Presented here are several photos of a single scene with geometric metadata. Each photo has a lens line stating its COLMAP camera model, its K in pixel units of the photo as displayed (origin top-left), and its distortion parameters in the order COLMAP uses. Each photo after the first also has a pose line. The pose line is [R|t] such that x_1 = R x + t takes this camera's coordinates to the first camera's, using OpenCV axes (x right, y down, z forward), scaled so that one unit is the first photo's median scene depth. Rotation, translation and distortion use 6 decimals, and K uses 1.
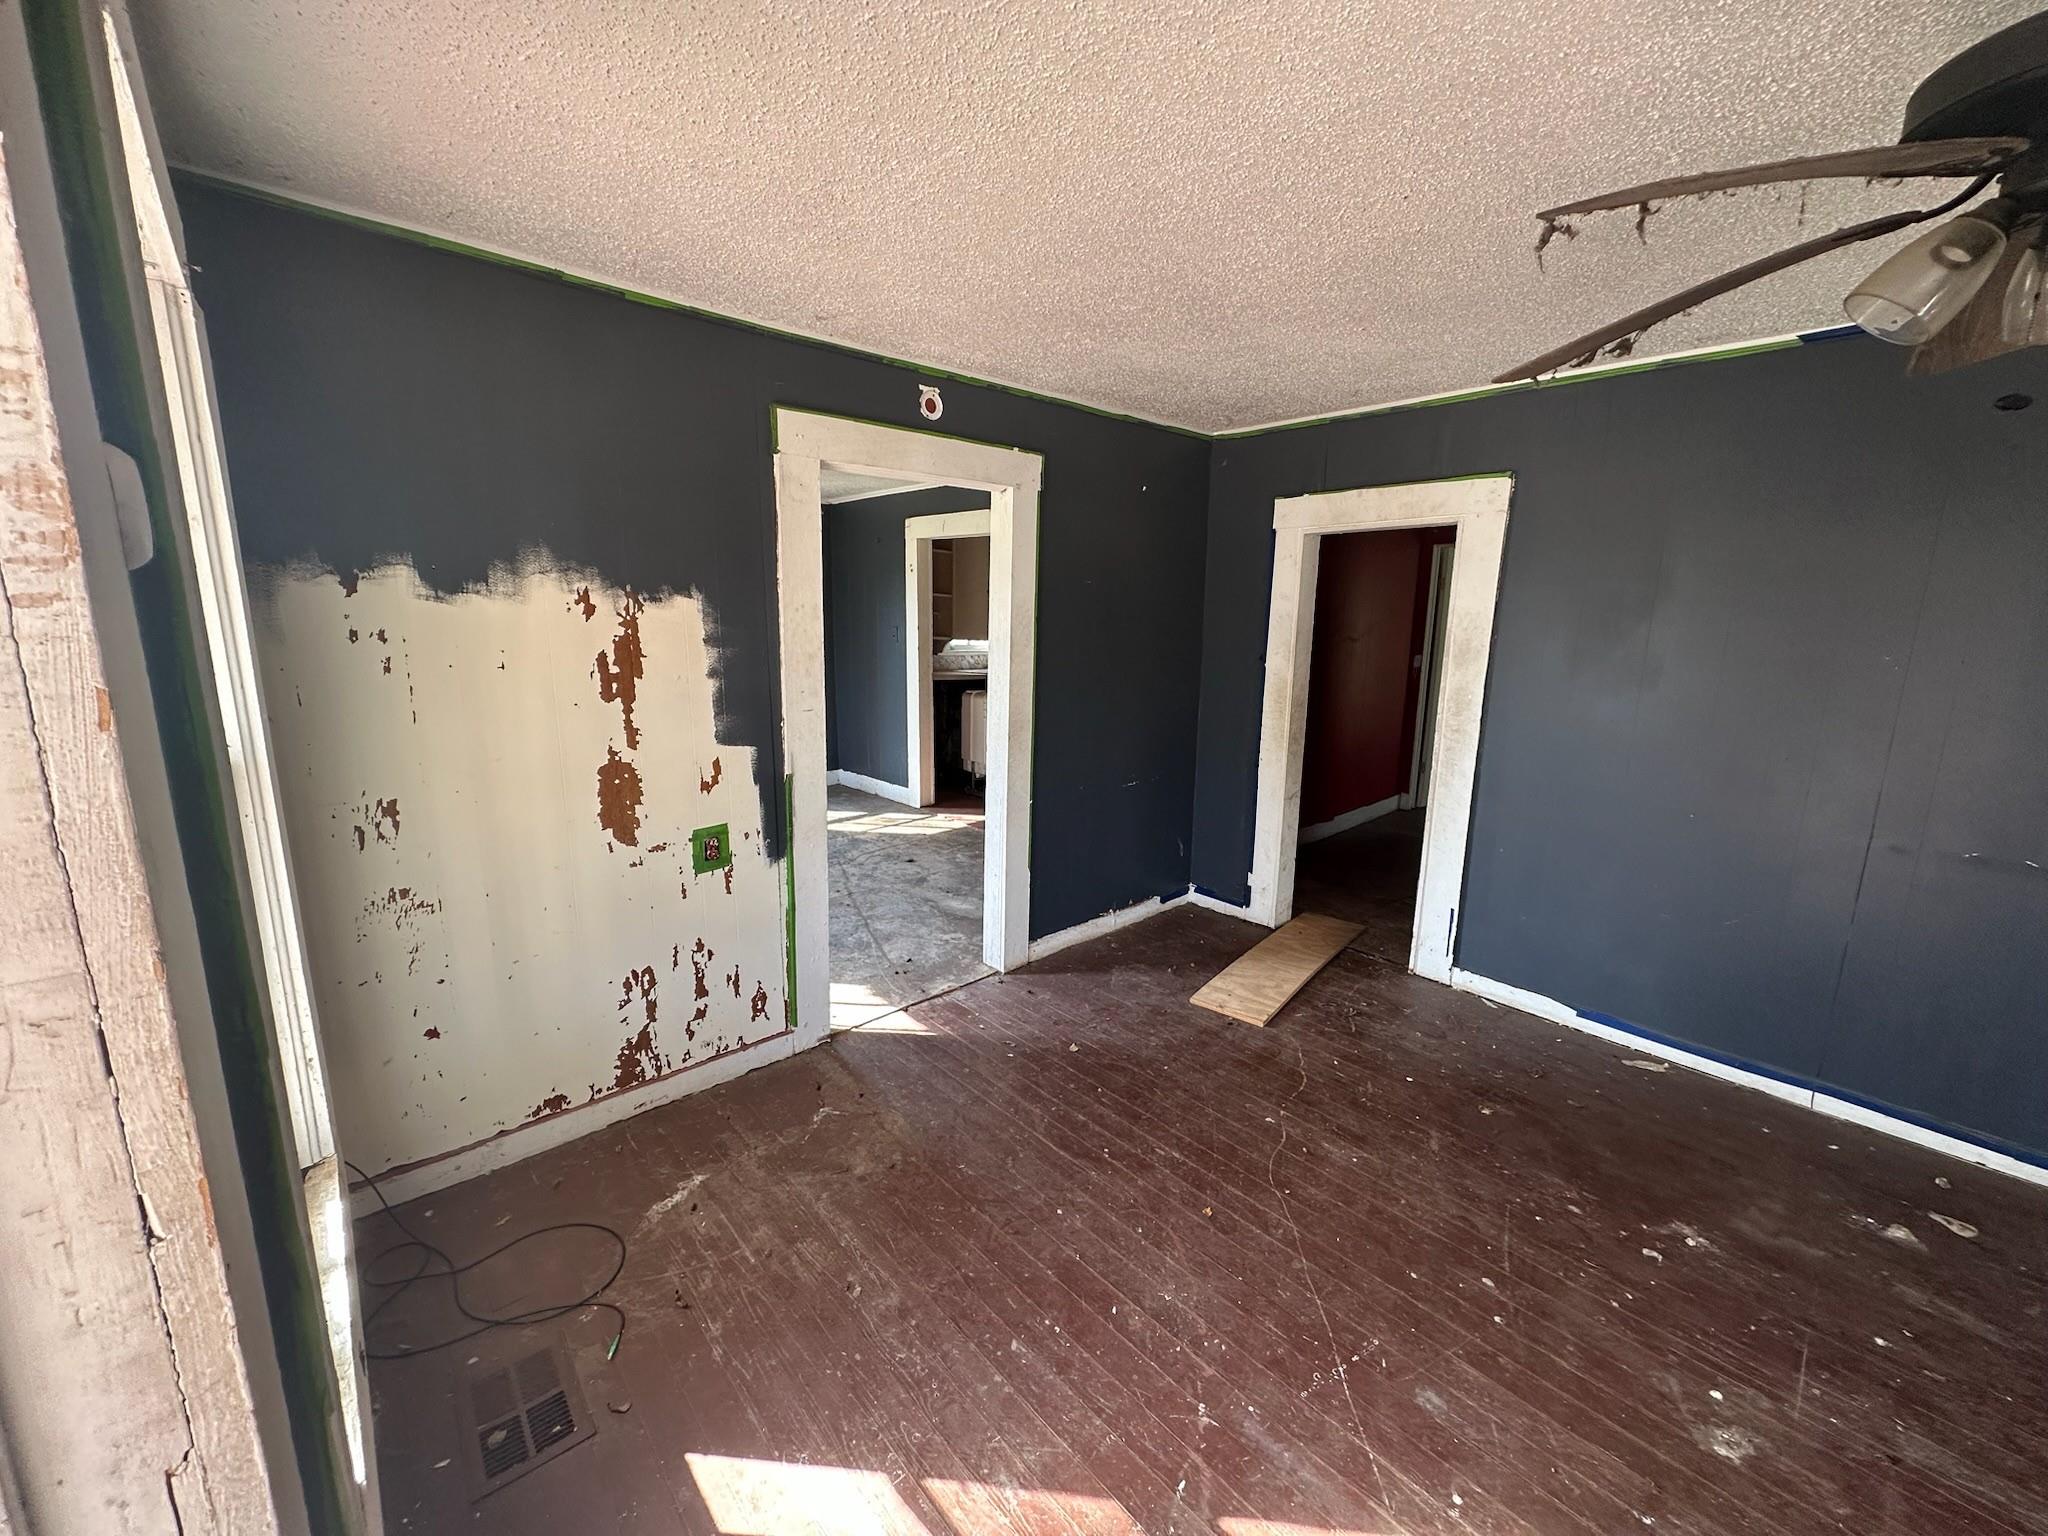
lens RADIAL K [[811.0, 0, 1023.2], [0, 811.0, 765.9], [0, 0, 1]] dist [-0.002977, 0.000834]
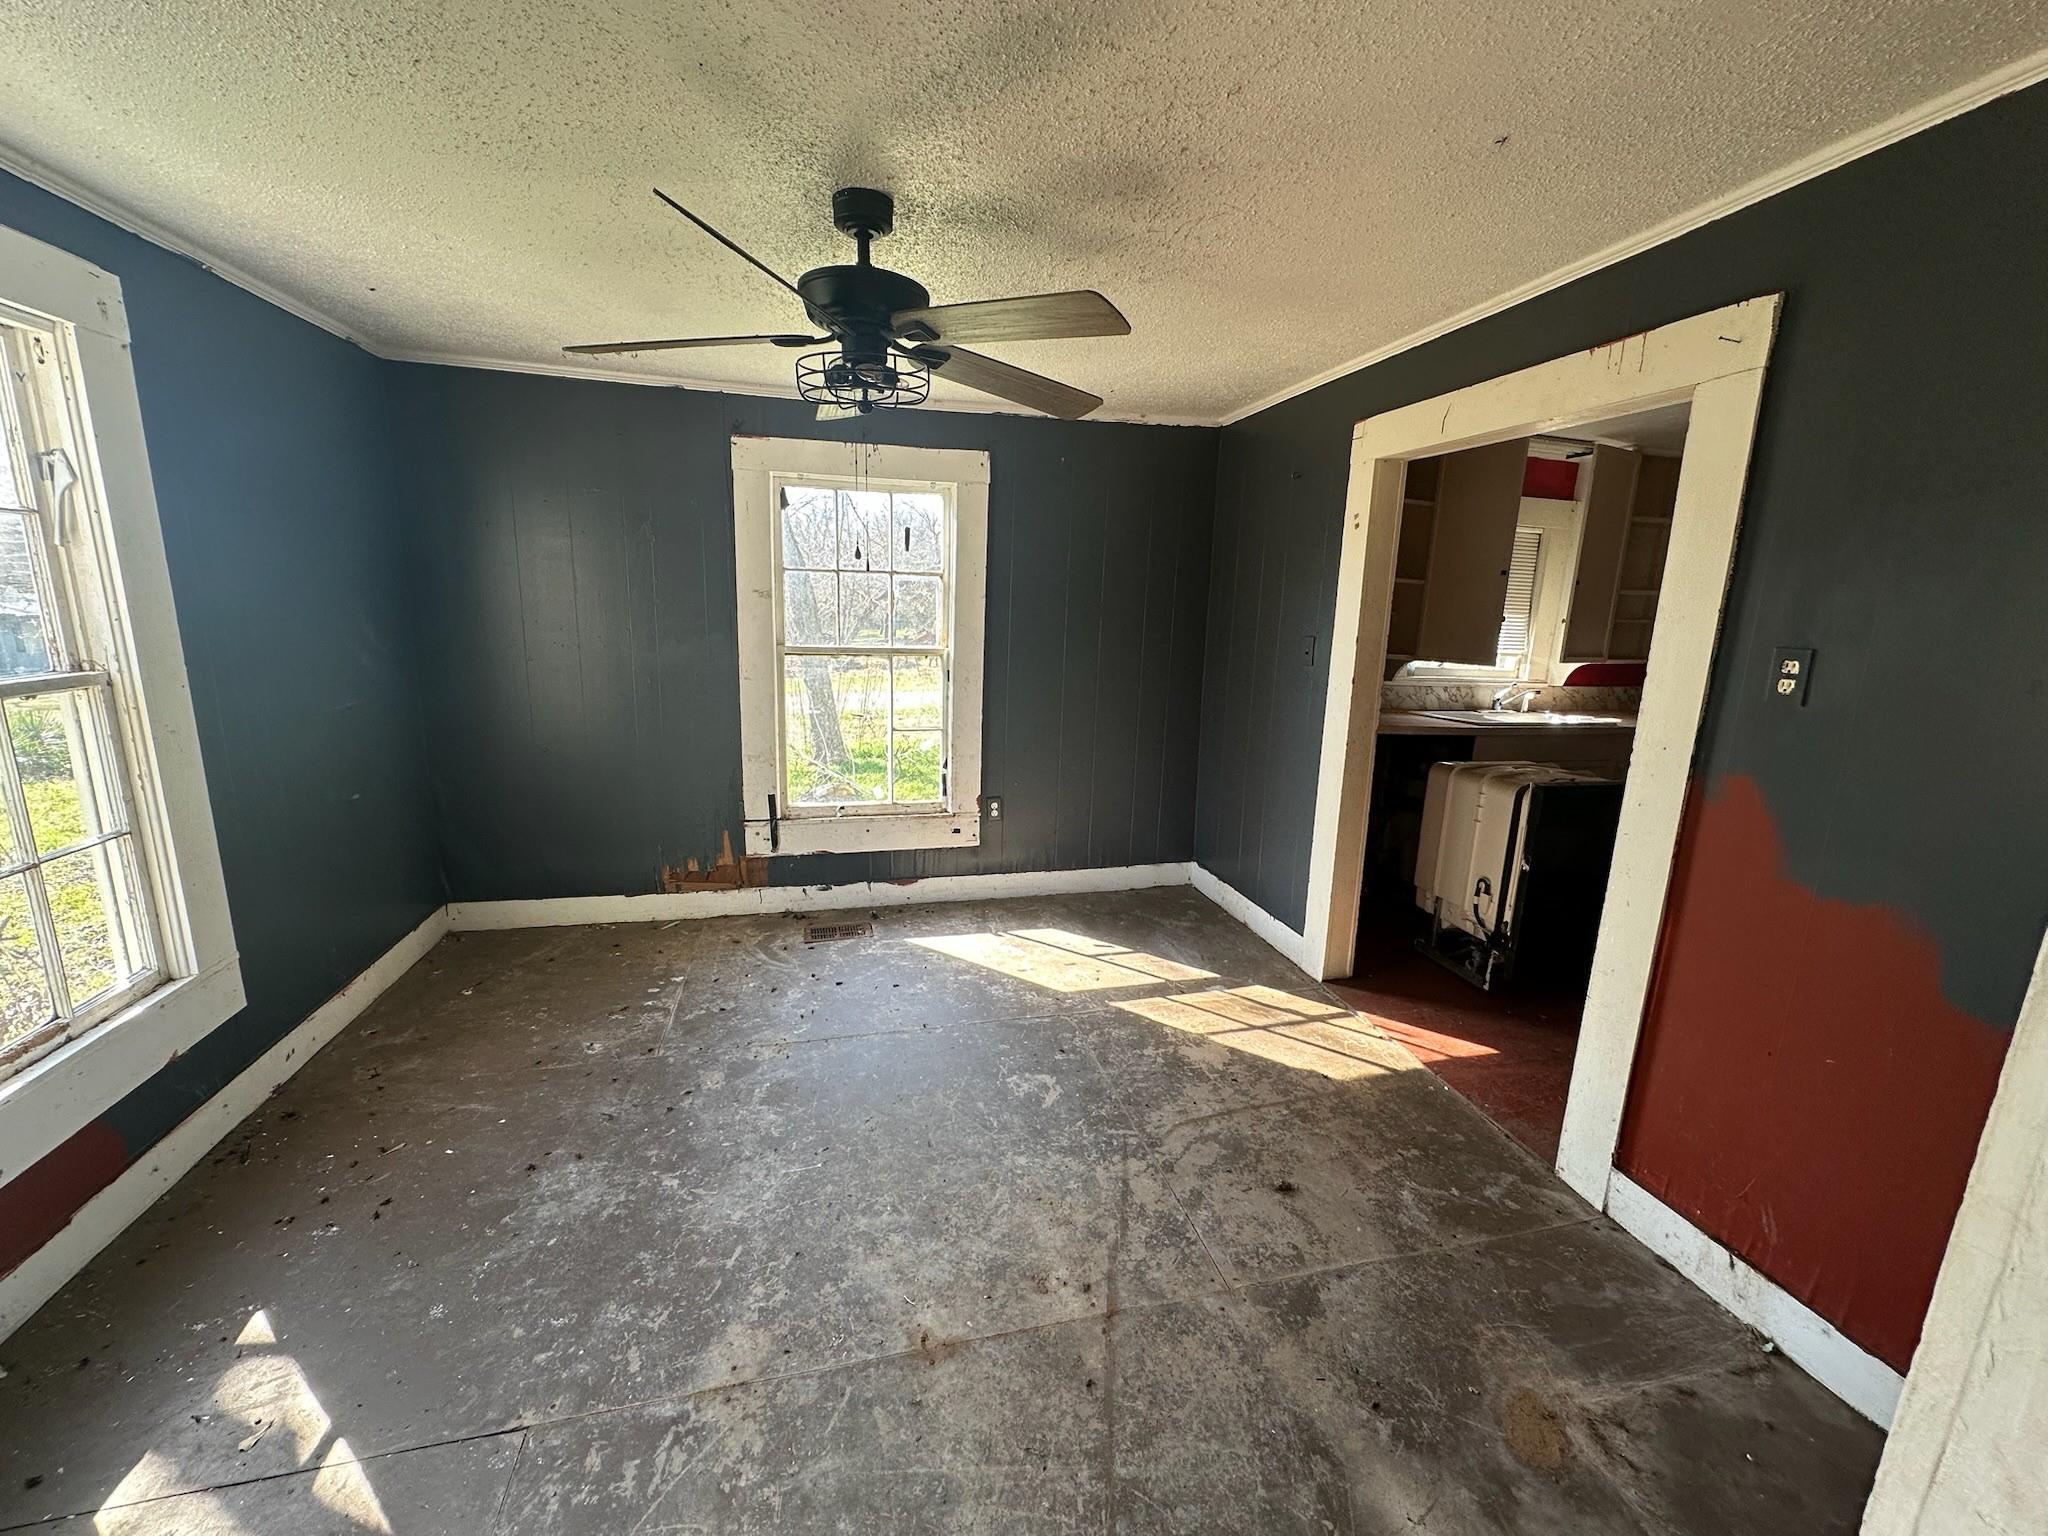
lens RADIAL K [[811.0, 0, 1023.2], [0, 811.0, 765.9], [0, 0, 1]] dist [-0.002977, 0.000834]
pose [[0.878867, 0.101669, -0.466108, -0.130074], [-0.101258, 0.994520, 0.026001, -0.158073], [0.466198, 0.024346, 0.884346, 0.861677]]
